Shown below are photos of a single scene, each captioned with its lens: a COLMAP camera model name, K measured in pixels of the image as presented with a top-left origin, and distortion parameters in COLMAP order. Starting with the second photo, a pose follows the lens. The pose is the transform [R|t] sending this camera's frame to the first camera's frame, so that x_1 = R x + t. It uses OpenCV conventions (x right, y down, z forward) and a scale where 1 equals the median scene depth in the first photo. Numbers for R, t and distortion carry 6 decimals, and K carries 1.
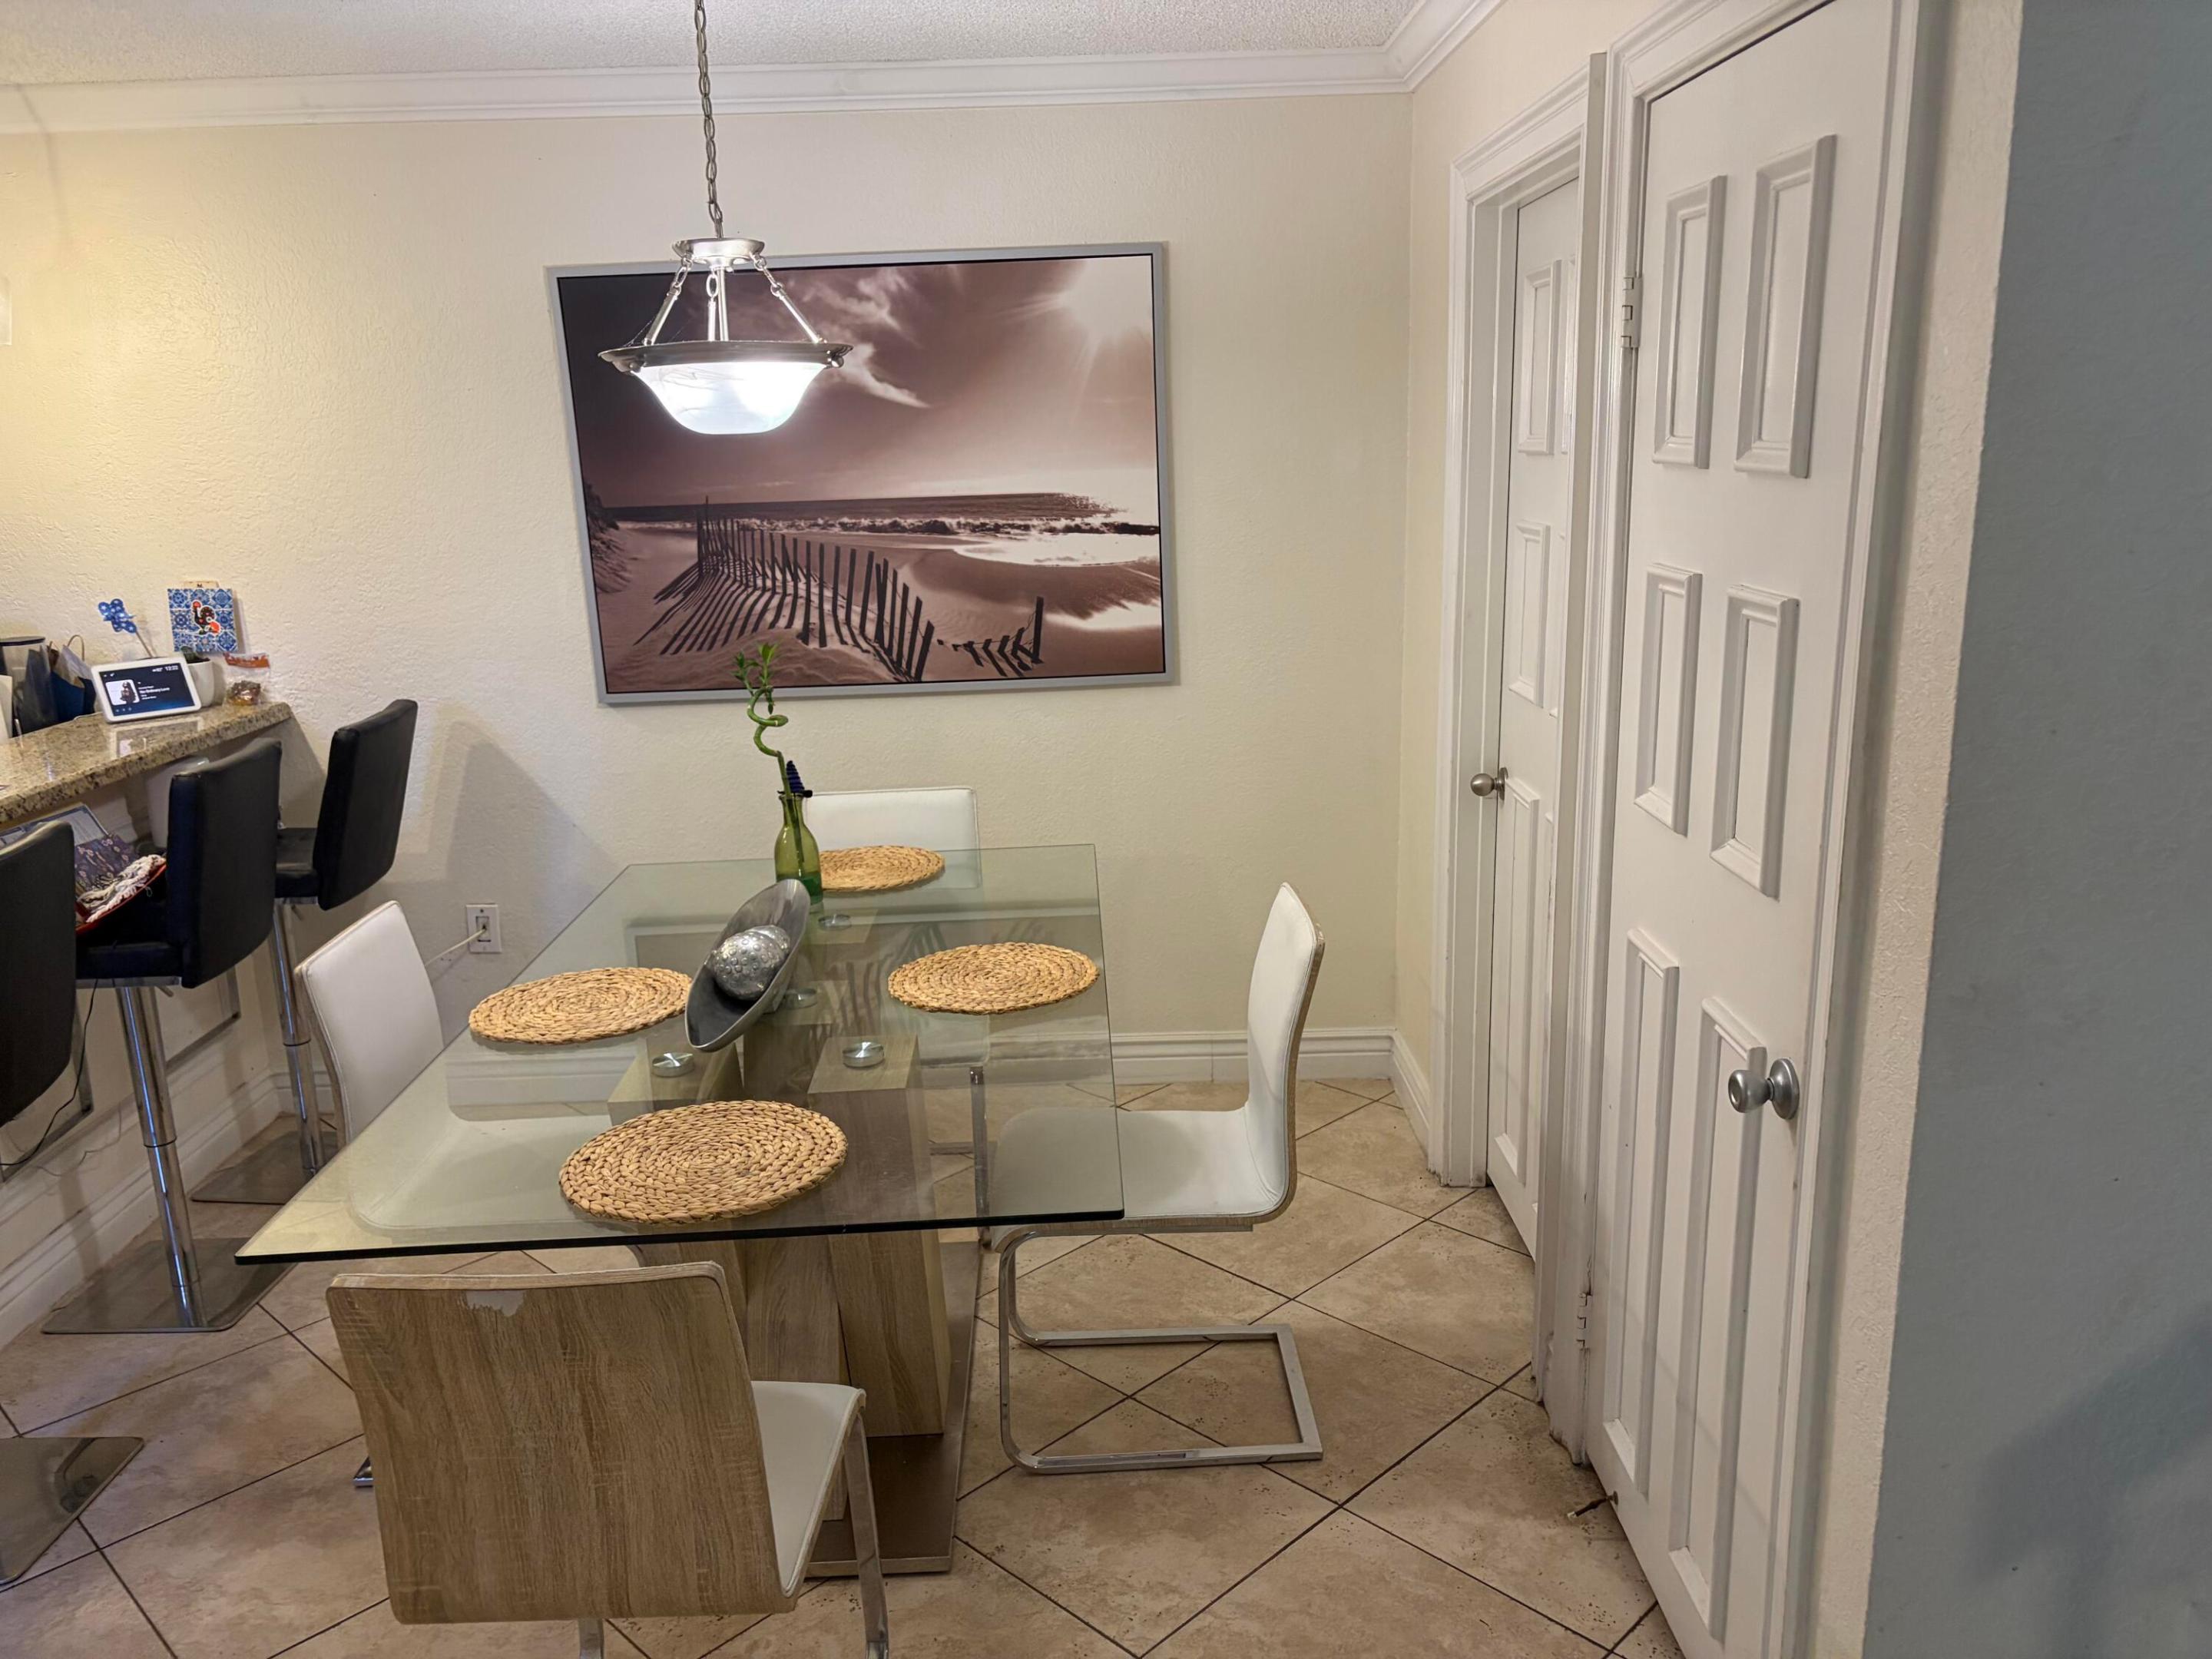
lens RADIAL K [[1658.3, 0, 1110.5], [0, 1658.3, 840.0], [0, 0, 1]] dist [0.106508, -0.159660]
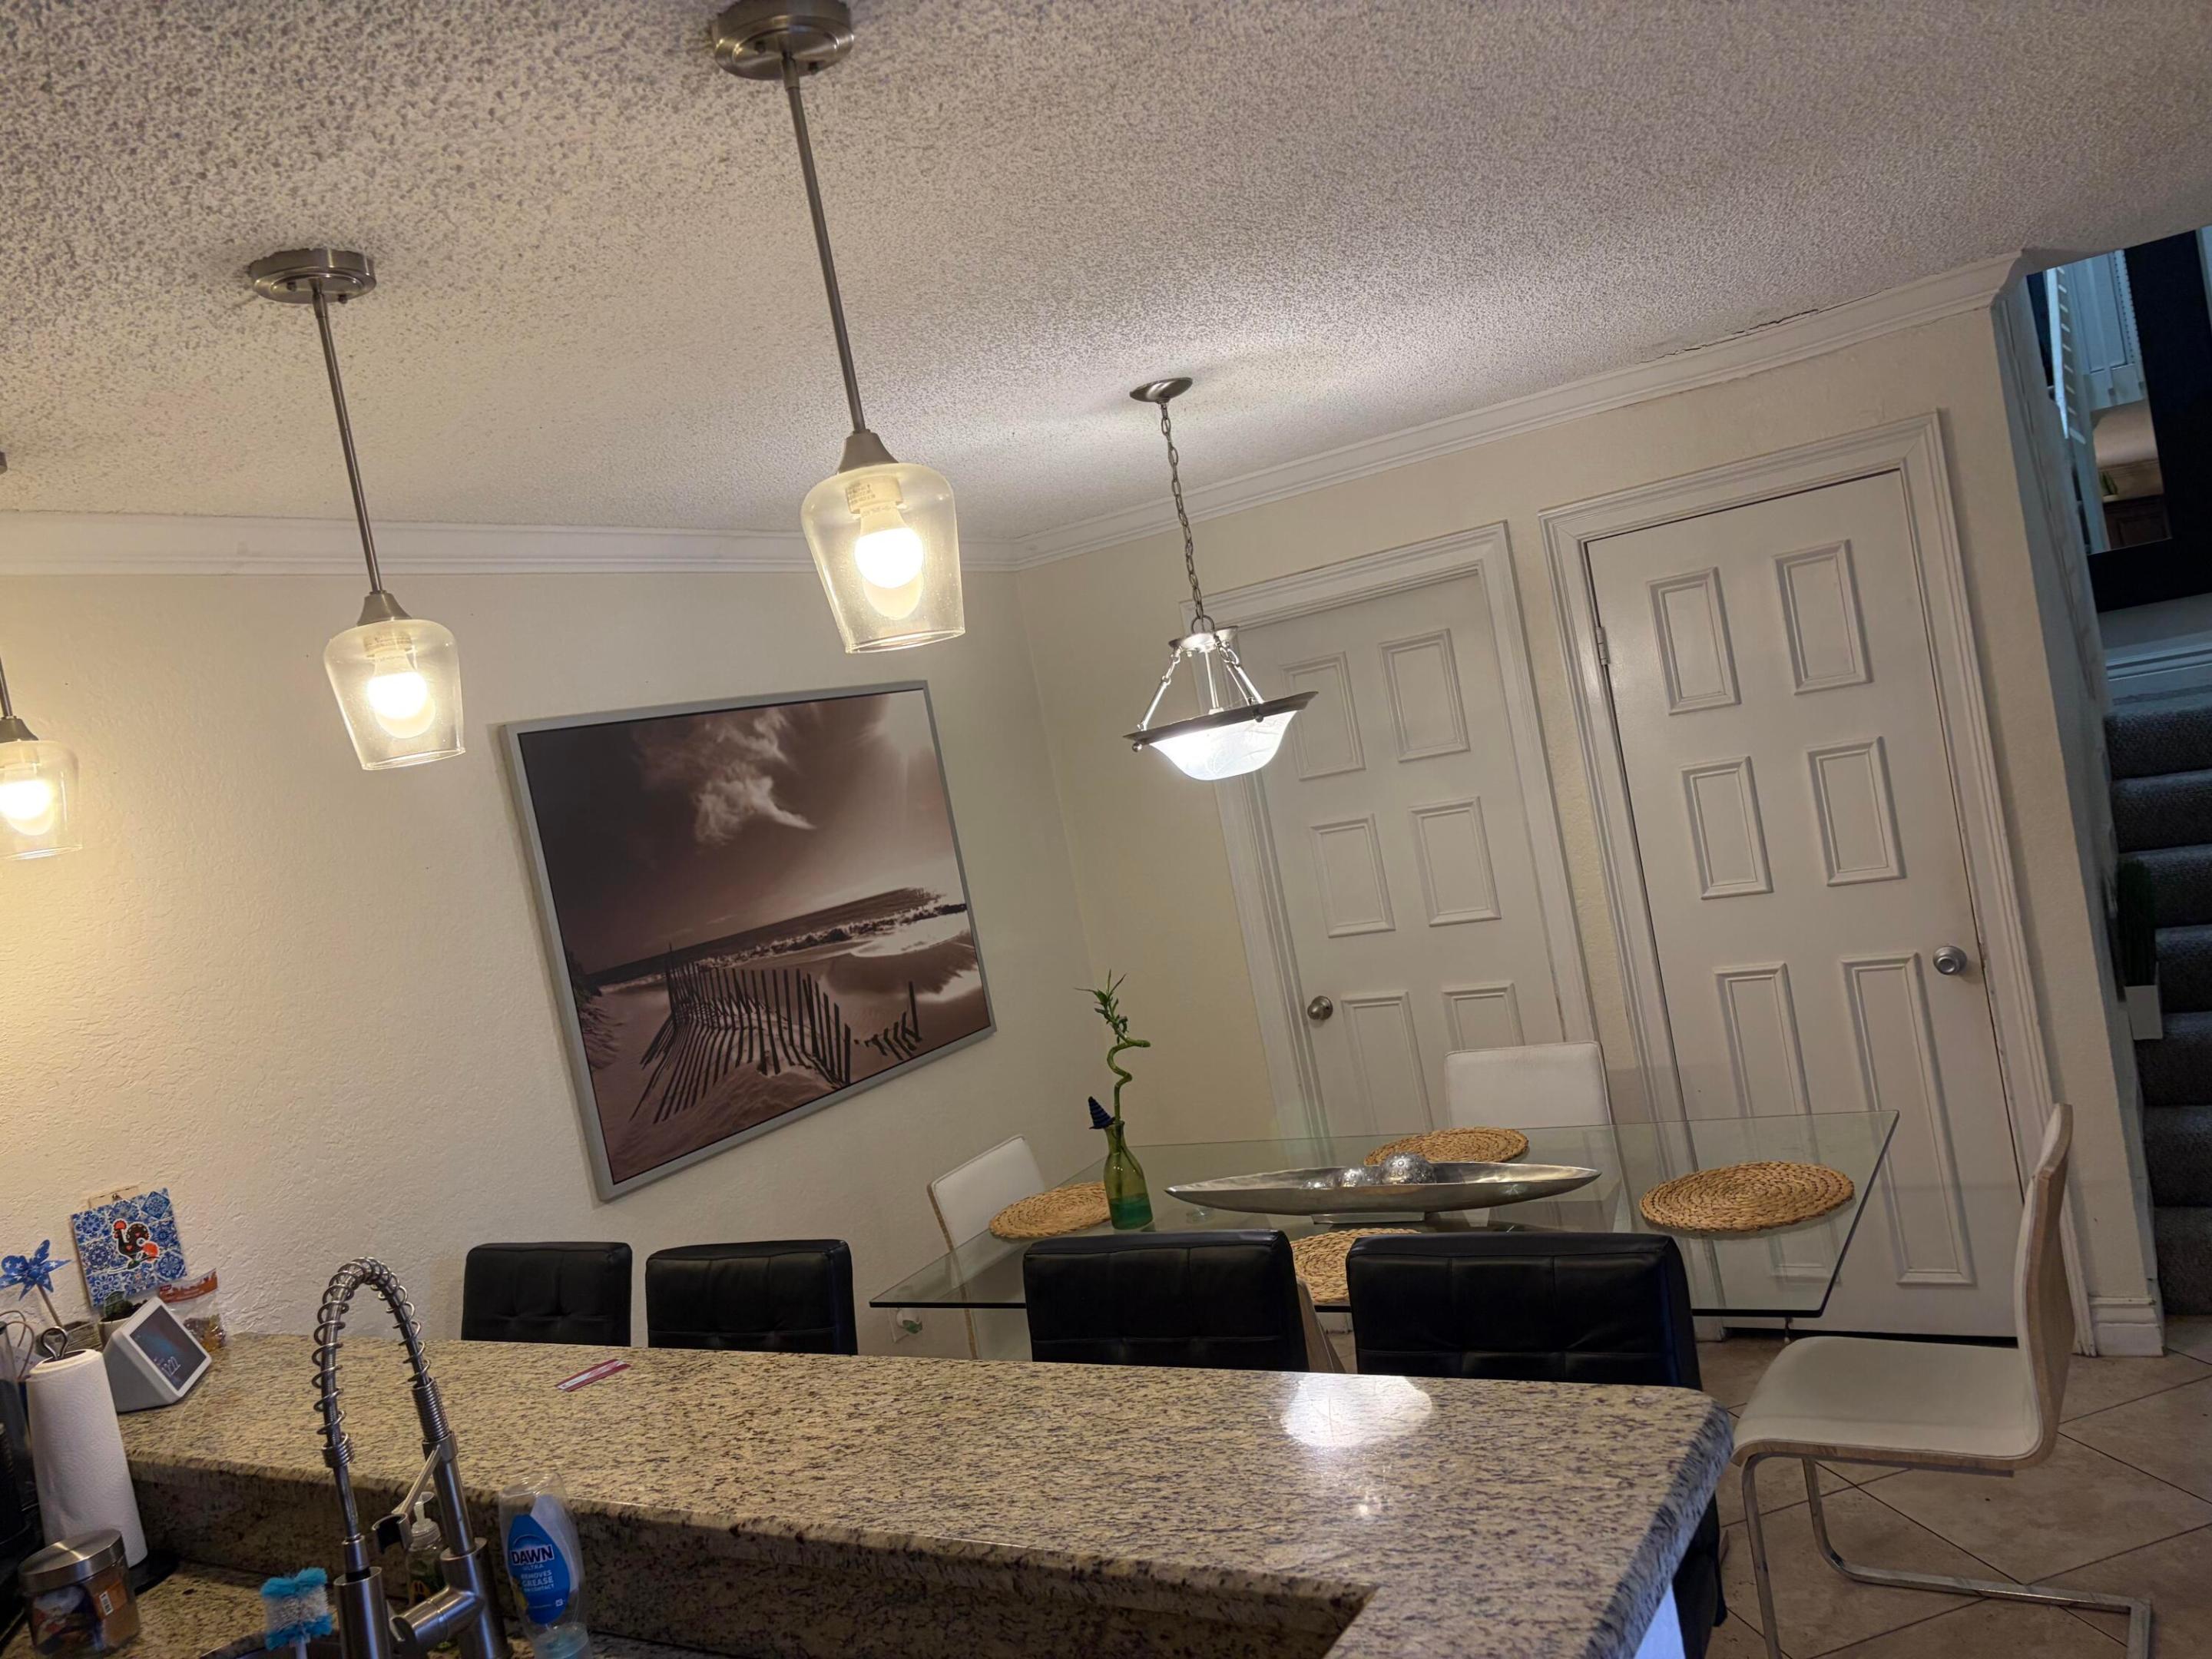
lens RADIAL K [[1658.3, 0, 1110.5], [0, 1658.3, 840.0], [0, 0, 1]] dist [0.106508, -0.159660]
pose [[0.548313, -0.113698, 0.828508, -0.867502], [0.364621, 0.924090, -0.114494, -0.060002], [-0.752598, 0.364870, 0.548148, 0.272239]]
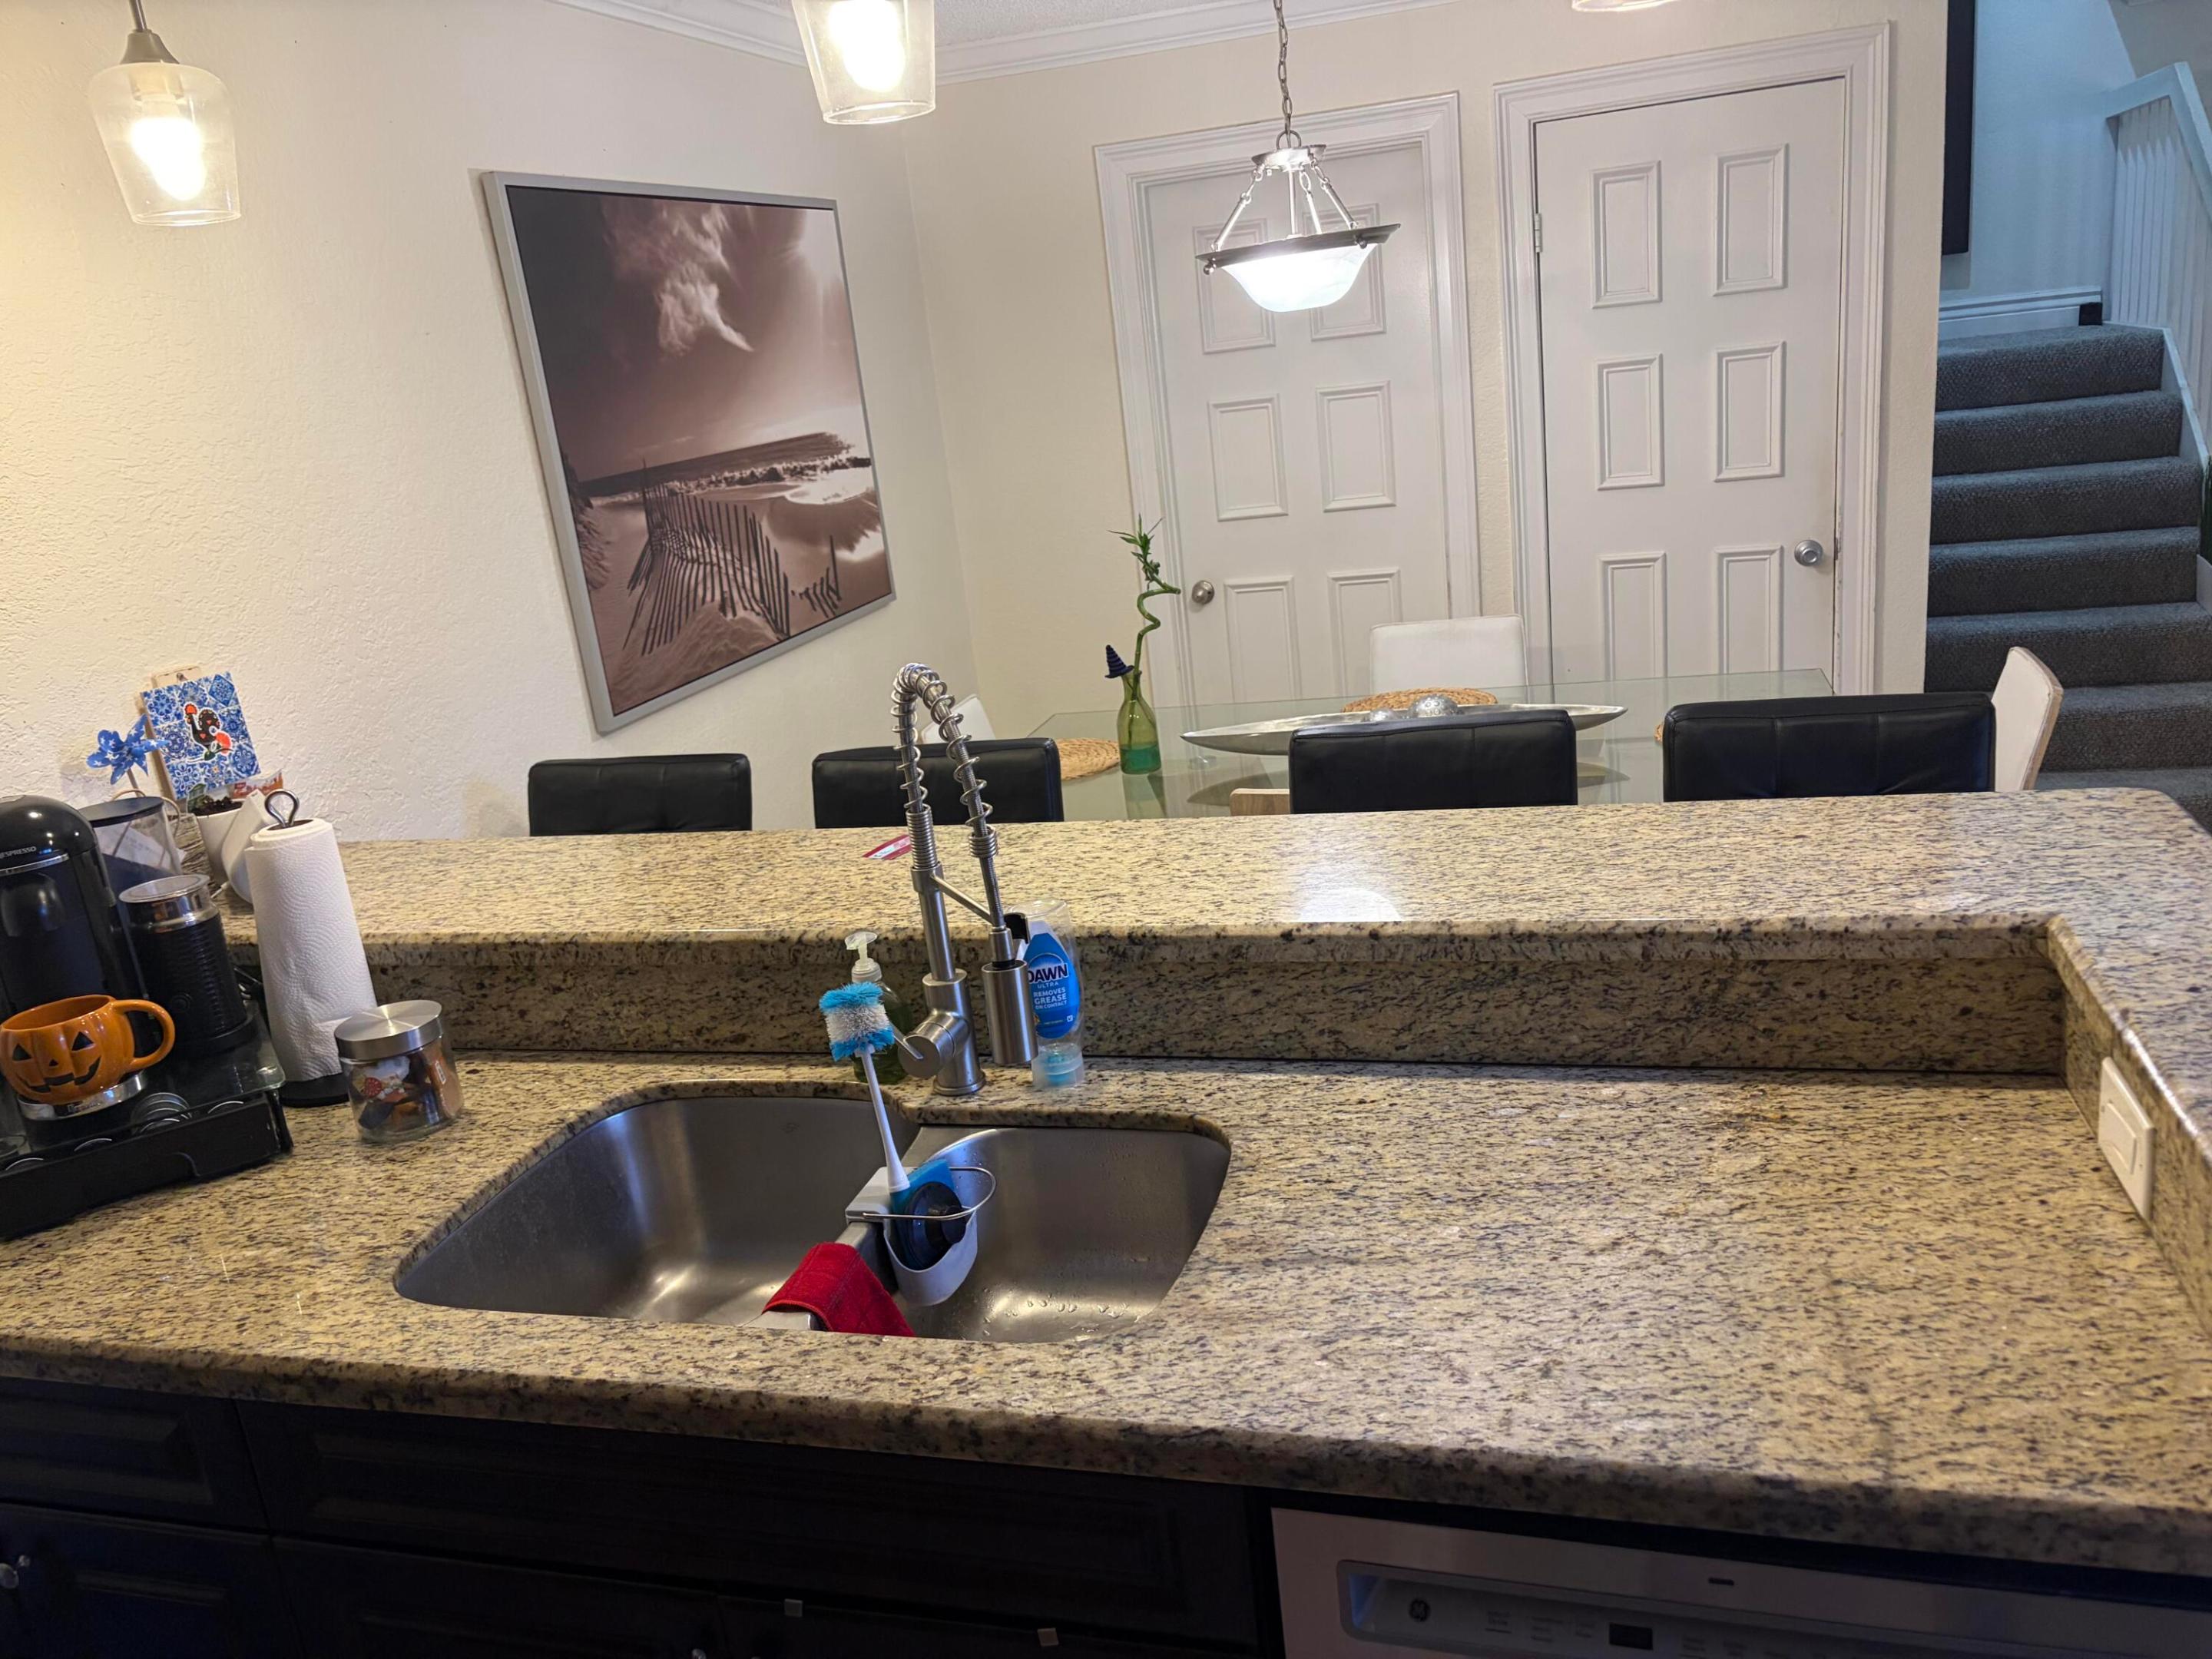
lens RADIAL K [[1678.2, 0, 1118.5], [0, 1678.2, 837.0], [0, 0, 1]] dist [0.004790, 0.003673]
pose [[0.298249, -0.273972, 0.914323, -0.985624], [0.328455, 0.928876, 0.171192, -0.093280], [-0.896194, 0.249256, 0.367024, 0.514609]]
